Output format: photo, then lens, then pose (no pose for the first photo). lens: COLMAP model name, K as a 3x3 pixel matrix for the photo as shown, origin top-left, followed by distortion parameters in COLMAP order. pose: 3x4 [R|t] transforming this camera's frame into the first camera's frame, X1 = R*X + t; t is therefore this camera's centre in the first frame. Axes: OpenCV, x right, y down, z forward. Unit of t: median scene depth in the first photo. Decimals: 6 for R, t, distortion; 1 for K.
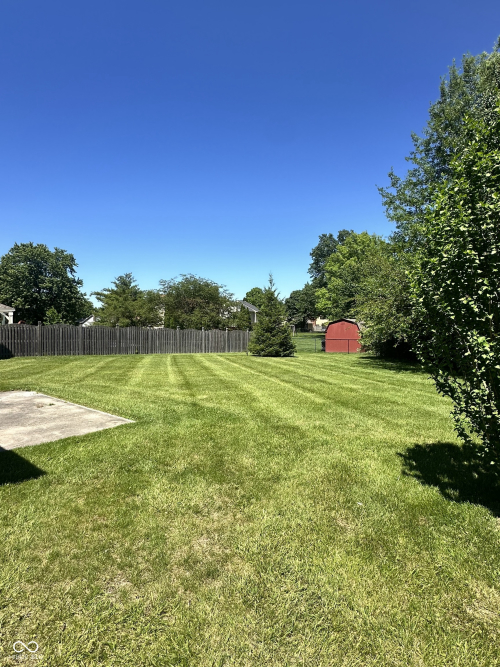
lens RADIAL K [[370.3, 0, 250.0], [0, 370.3, 333.5], [0, 0, 1]] dist [-0.006475, -0.000823]
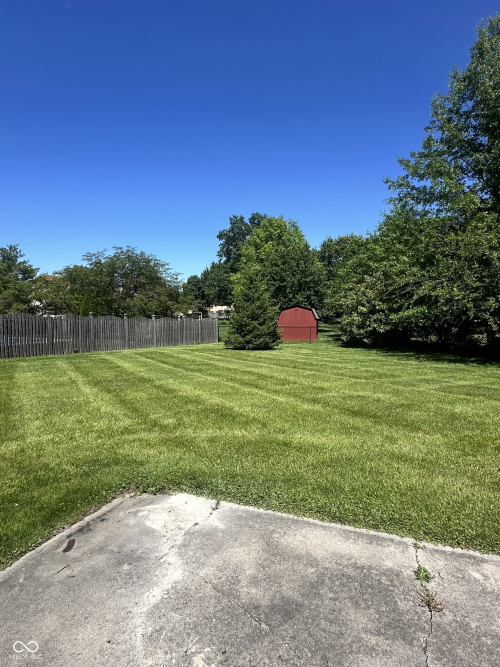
lens RADIAL K [[370.3, 0, 250.0], [0, 370.3, 333.5], [0, 0, 1]] dist [-0.006475, -0.000823]
pose [[0.946195, -0.024384, 0.322676, -0.117104], [0.013045, 0.999221, 0.037259, -0.002420], [-0.323333, -0.031045, 0.945776, 0.117381]]
